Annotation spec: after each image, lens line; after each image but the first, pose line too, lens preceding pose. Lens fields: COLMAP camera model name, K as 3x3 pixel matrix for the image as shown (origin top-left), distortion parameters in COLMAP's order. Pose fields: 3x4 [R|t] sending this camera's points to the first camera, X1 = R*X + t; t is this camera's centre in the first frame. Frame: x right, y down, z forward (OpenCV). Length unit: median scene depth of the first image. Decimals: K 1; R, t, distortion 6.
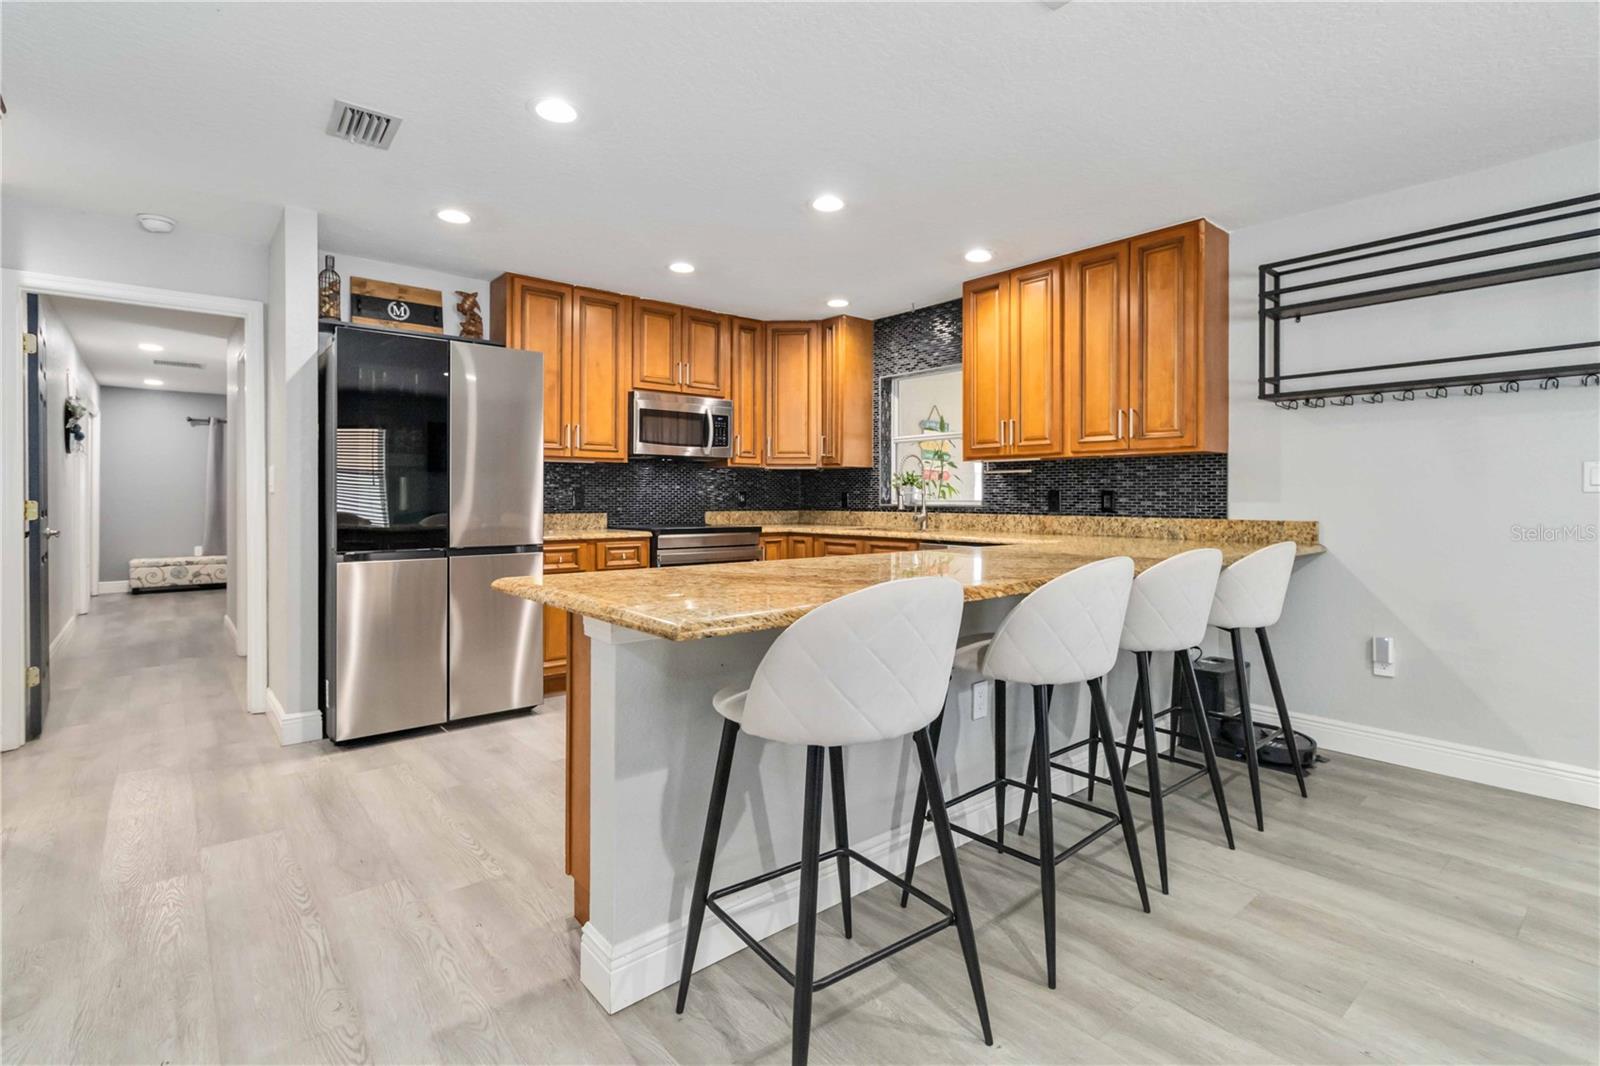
lens RADIAL K [[747.6, 0, 804.1], [0, 747.6, 497.0], [0, 0, 1]] dist [0.003245, -0.000248]
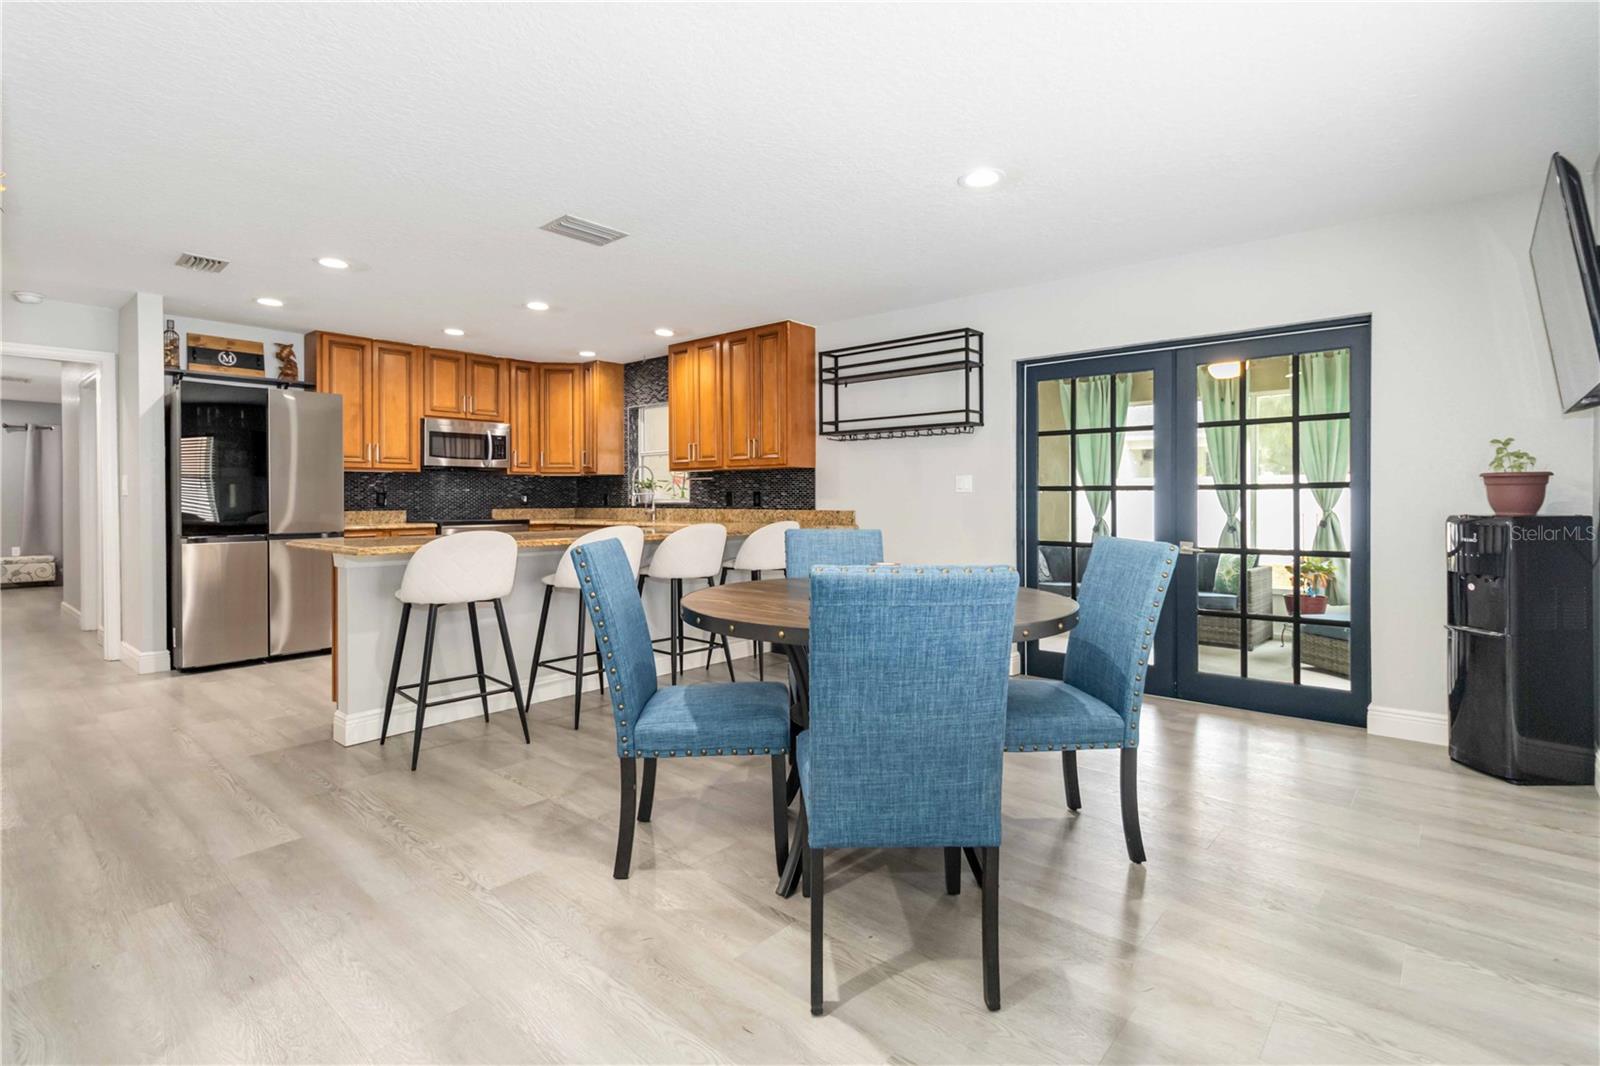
lens RADIAL K [[747.6, 0, 800.0], [0, 747.6, 501.5], [0, 0, 1]] dist [0.003245, -0.000248]
pose [[0.987708, -0.005366, 0.156220, 0.247834], [0.004519, 0.999973, 0.005774, 0.002216], [-0.156247, -0.004997, 0.987705, -0.463639]]
